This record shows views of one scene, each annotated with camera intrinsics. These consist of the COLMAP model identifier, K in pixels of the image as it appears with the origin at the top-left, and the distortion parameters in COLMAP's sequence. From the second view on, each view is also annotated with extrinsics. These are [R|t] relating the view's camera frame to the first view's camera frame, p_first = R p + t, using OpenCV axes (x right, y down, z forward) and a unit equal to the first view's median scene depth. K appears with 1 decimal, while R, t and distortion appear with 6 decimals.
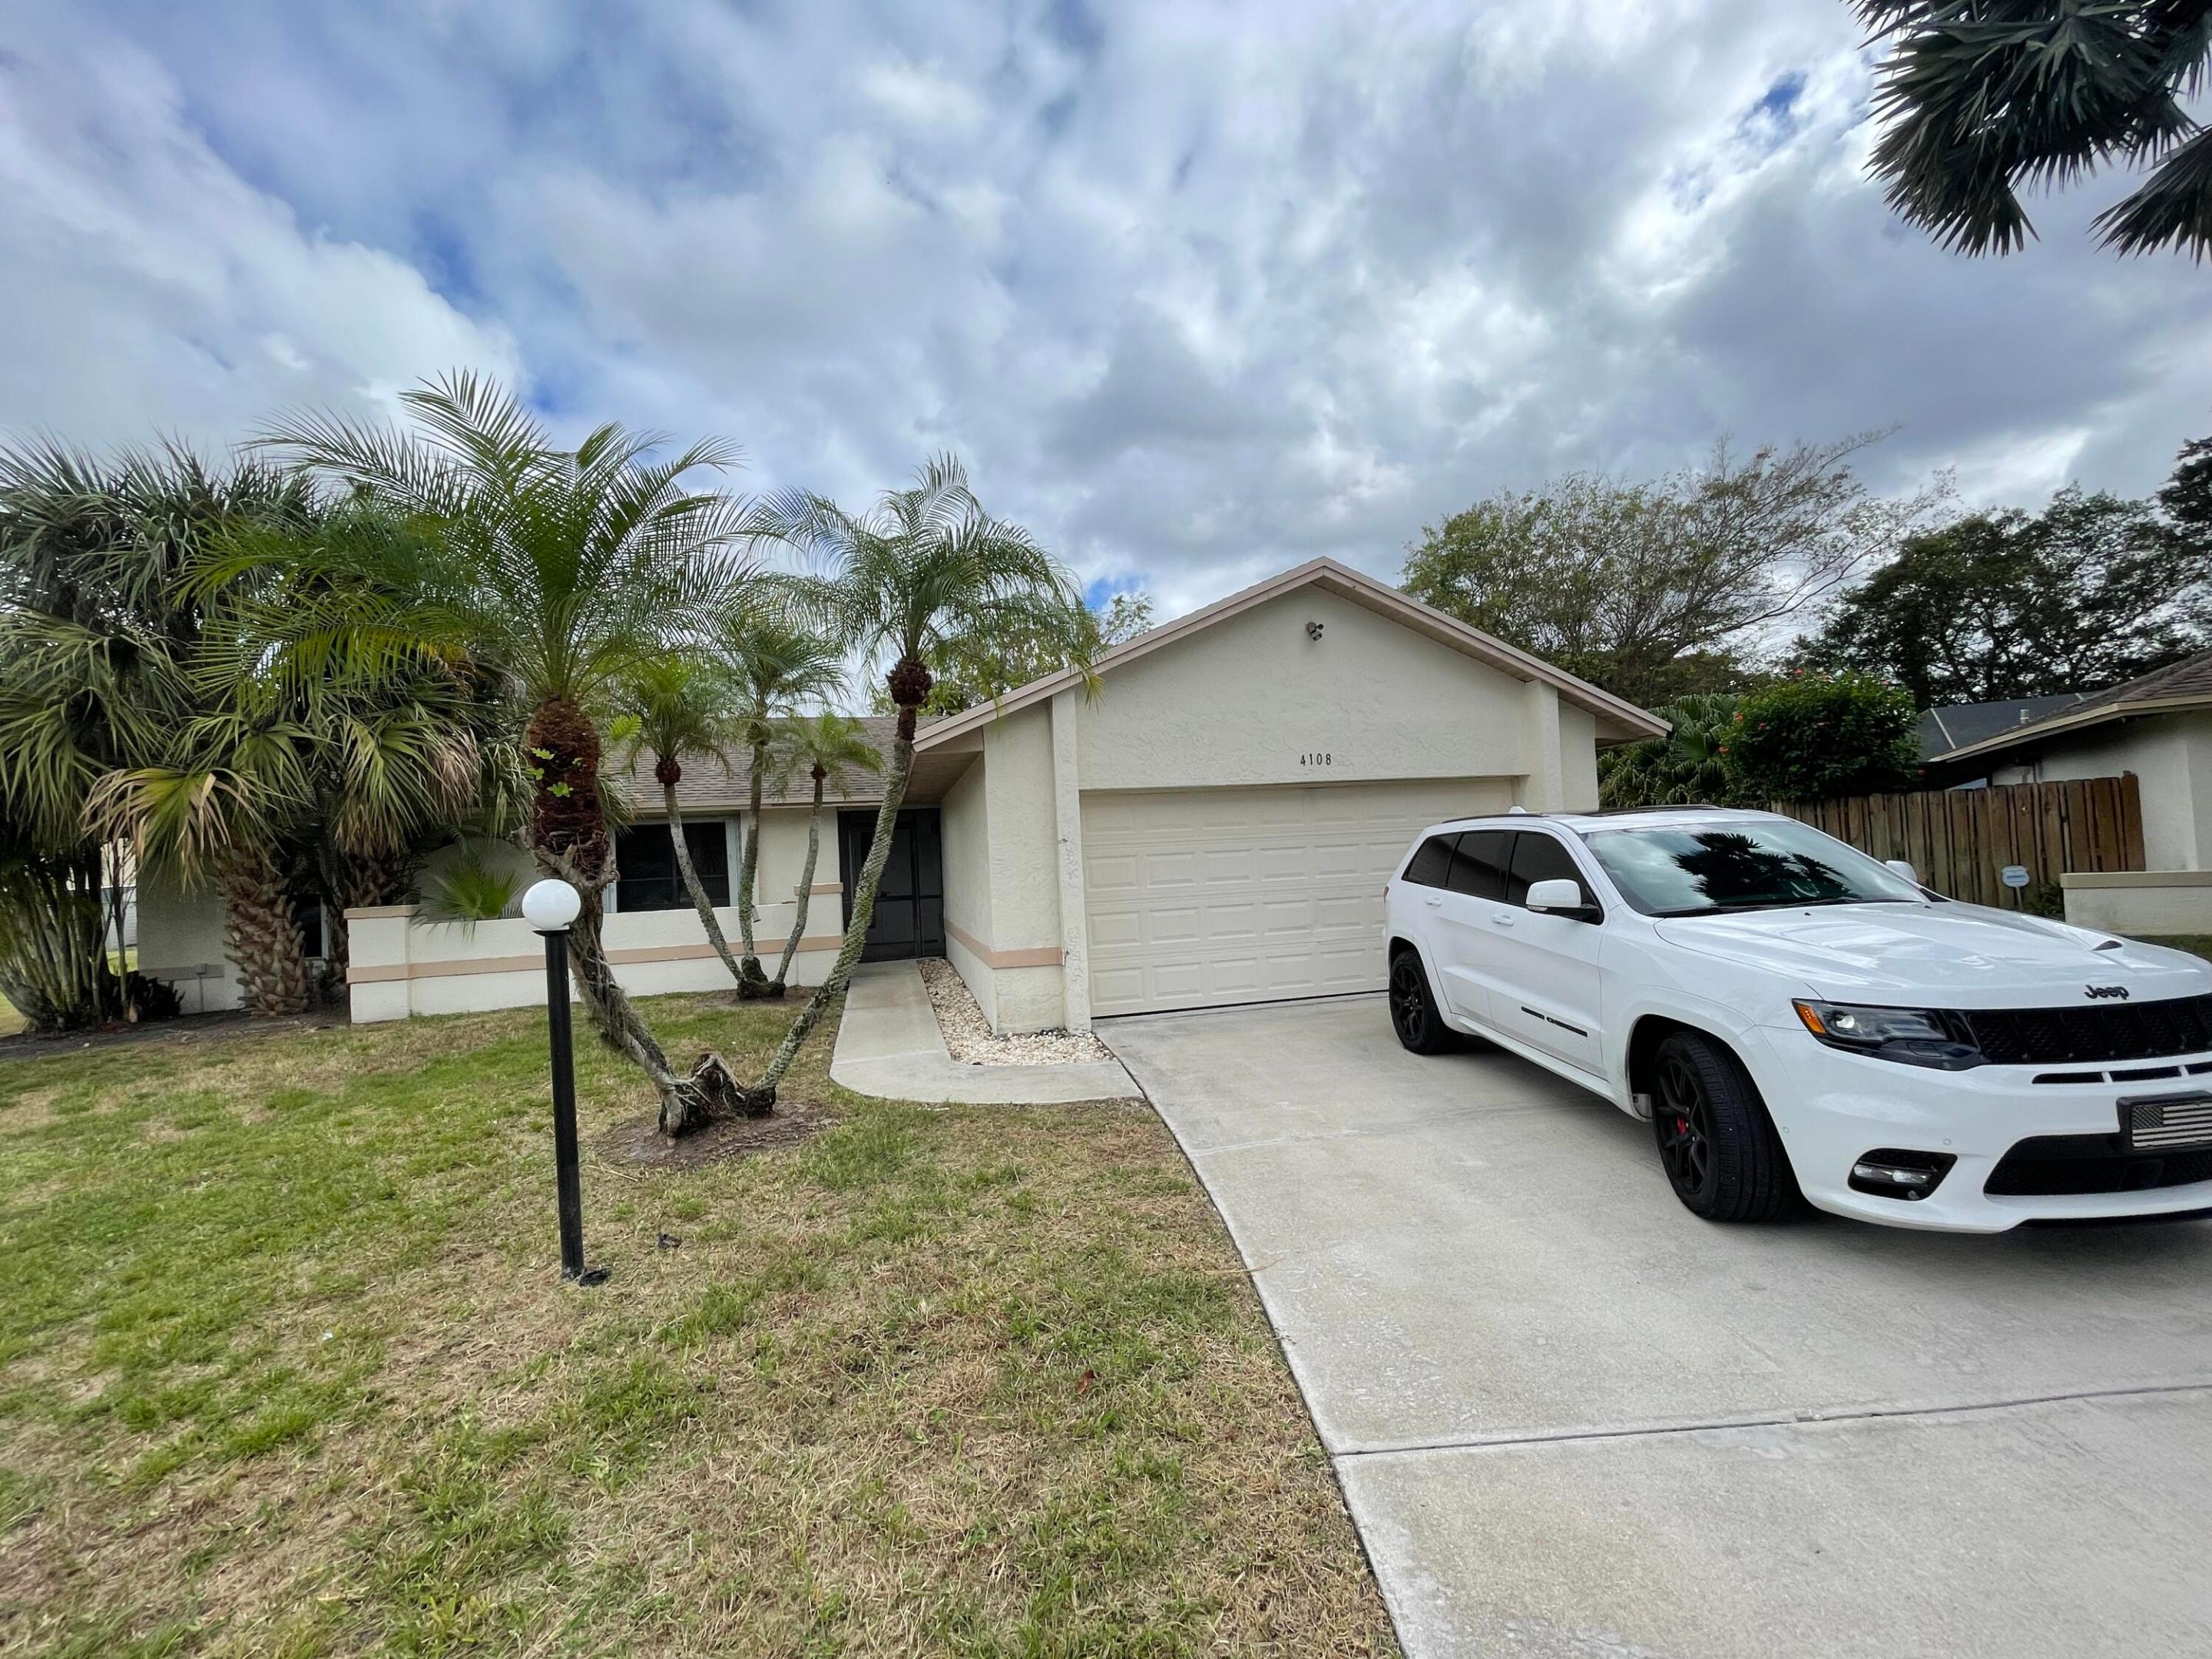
lens RADIAL K [[886.9, 0, 1106.3], [0, 886.9, 833.9], [0, 0, 1]] dist [-0.002510, -0.000311]
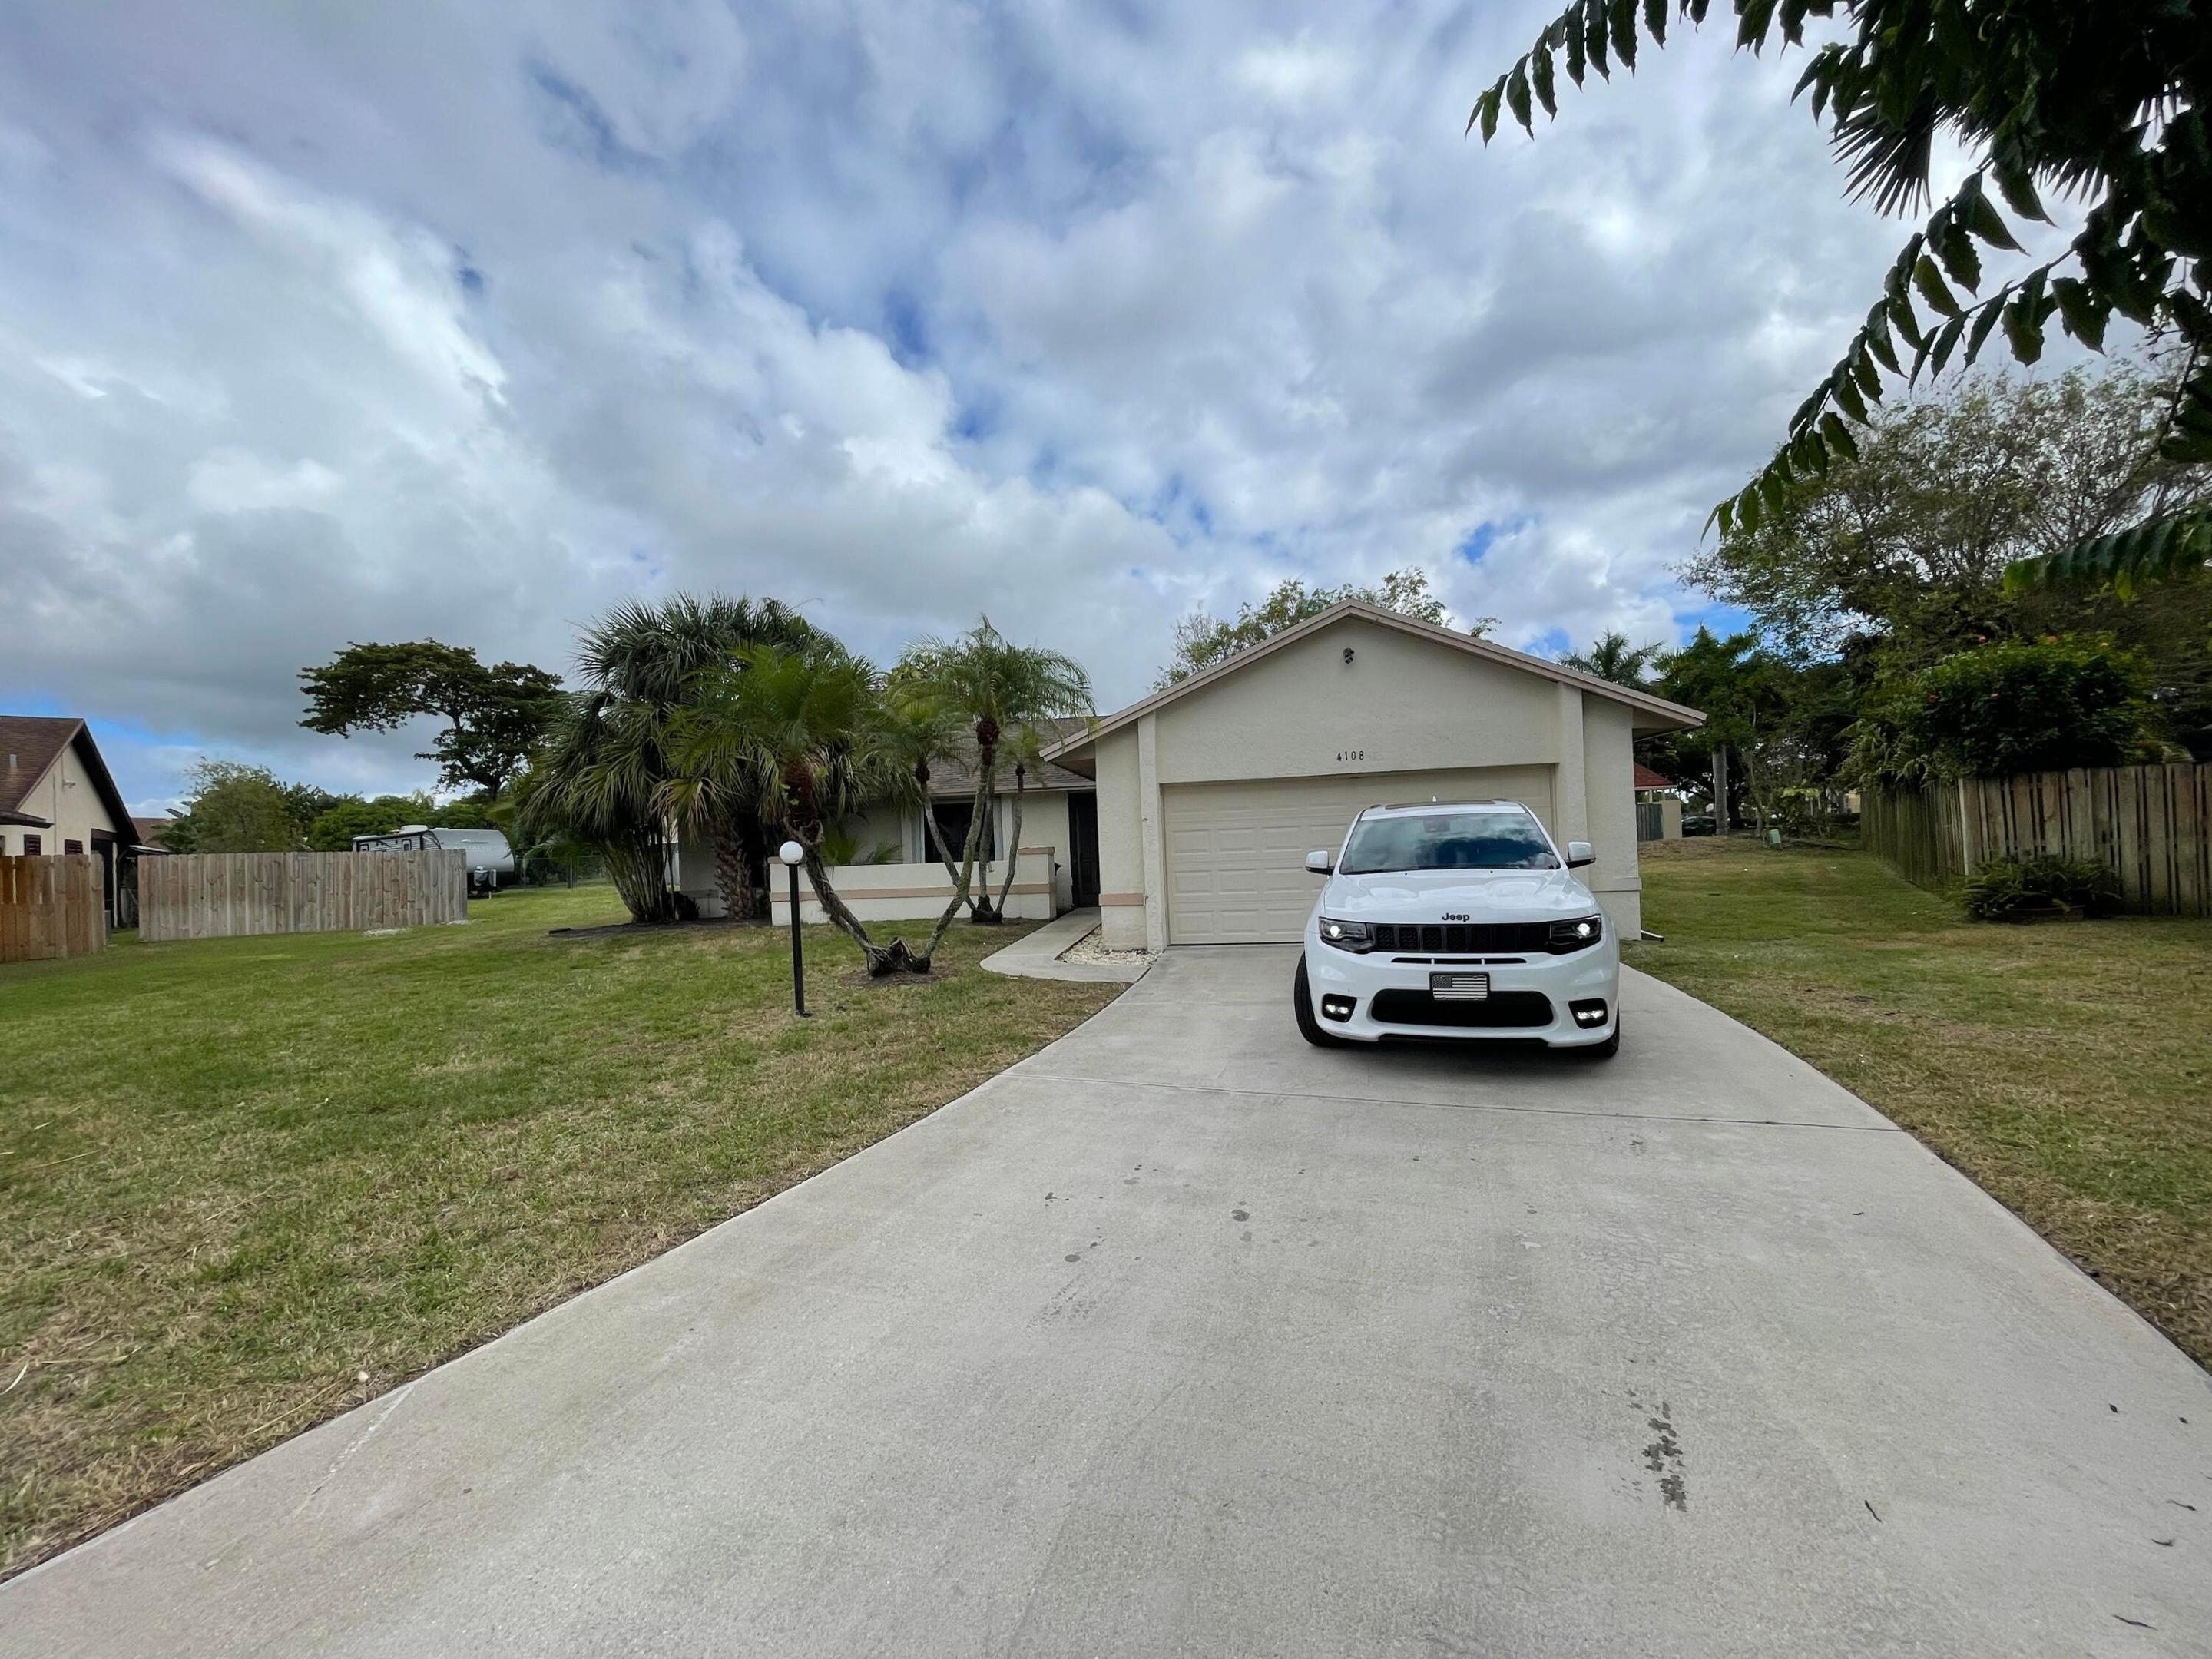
lens RADIAL K [[886.9, 0, 1106.3], [0, 886.9, 833.9], [0, 0, 1]] dist [-0.002510, -0.000311]
pose [[0.922367, 0.010951, -0.386160, 0.434684], [0.003644, 0.999307, 0.037044, -0.021625], [0.386298, -0.035575, 0.921688, -0.342410]]
